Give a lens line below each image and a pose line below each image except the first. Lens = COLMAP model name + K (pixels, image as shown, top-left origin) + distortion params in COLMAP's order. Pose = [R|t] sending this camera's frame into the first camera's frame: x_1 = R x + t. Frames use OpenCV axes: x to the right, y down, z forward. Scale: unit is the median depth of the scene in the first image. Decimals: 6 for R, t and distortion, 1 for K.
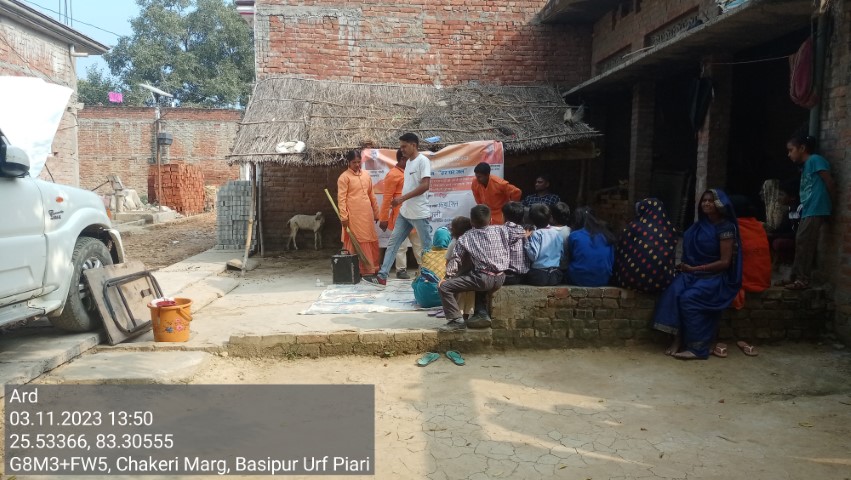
lens RADIAL K [[650.2, 0, 419.4], [0, 650.2, 240.8], [0, 0, 1]] dist [0.040065, -0.019637]
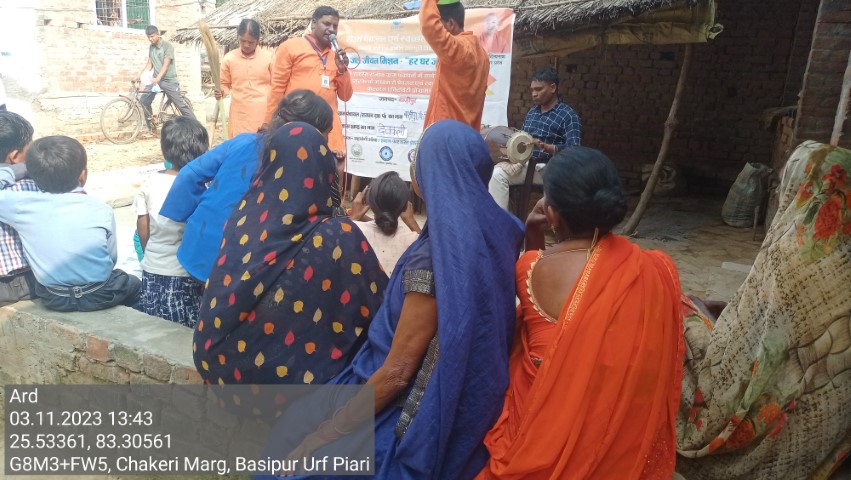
lens RADIAL K [[637.4, 0, 423.9], [0, 637.4, 249.4], [0, 0, 1]] dist [0.064174, -0.101907]
pose [[0.880789, 0.163084, -0.444539, 0.280575], [-0.086622, 0.978470, 0.187333, -0.037123], [0.465519, -0.126494, 0.875952, 0.376116]]
